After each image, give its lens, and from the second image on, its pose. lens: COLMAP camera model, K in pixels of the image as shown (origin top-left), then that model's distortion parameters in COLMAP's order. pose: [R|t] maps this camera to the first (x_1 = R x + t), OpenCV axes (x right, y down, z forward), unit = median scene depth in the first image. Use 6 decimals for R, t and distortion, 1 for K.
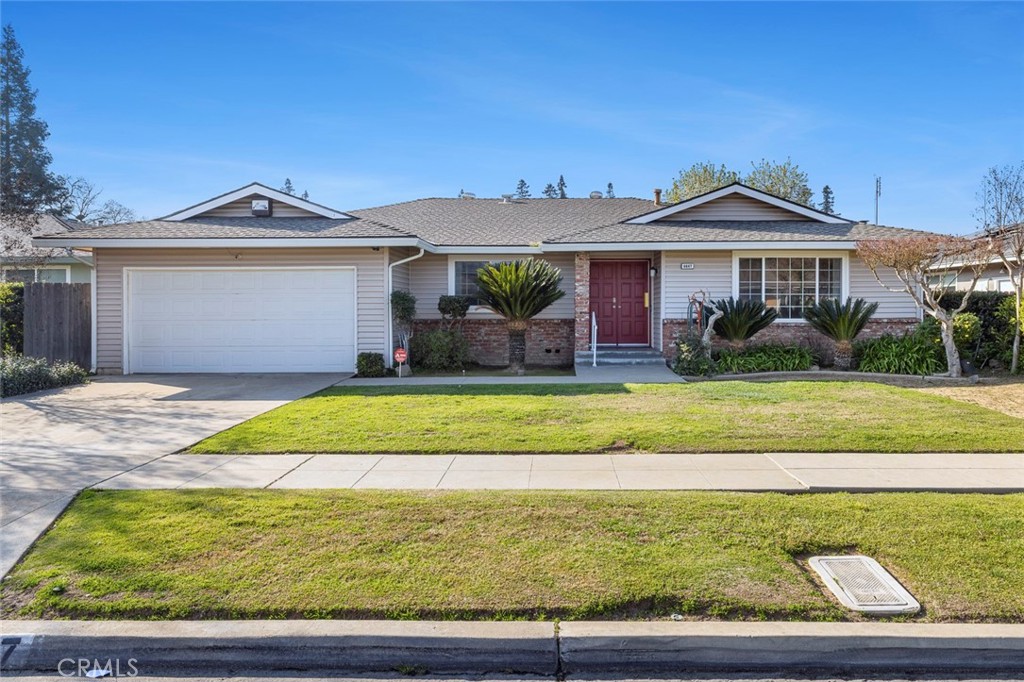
lens RADIAL K [[1001.6, 0, 512.0], [0, 1001.6, 331.7], [0, 0, 1]] dist [-0.019237, 0.000000]
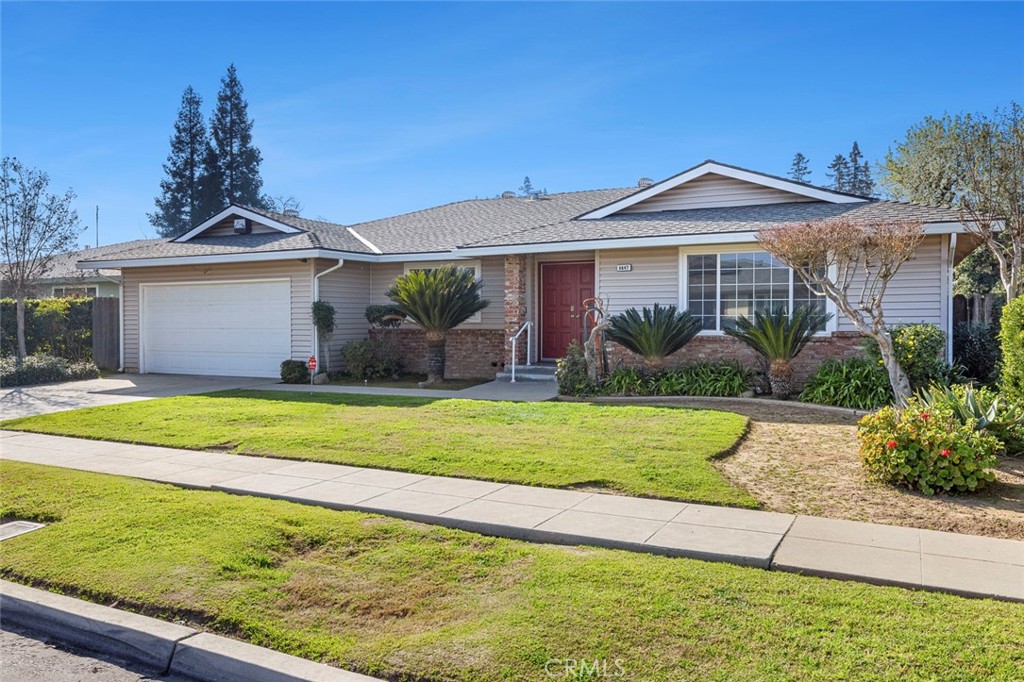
lens RADIAL K [[1408.5, 0, 512.0], [0, 1408.5, 344.6], [0, 0, 1]] dist [-0.006992, 0.000000]
pose [[0.724174, 0.012496, -0.689504, 0.944833], [-0.015611, 0.999877, 0.001726, -0.001446], [0.689441, 0.009514, 0.724280, 0.081066]]
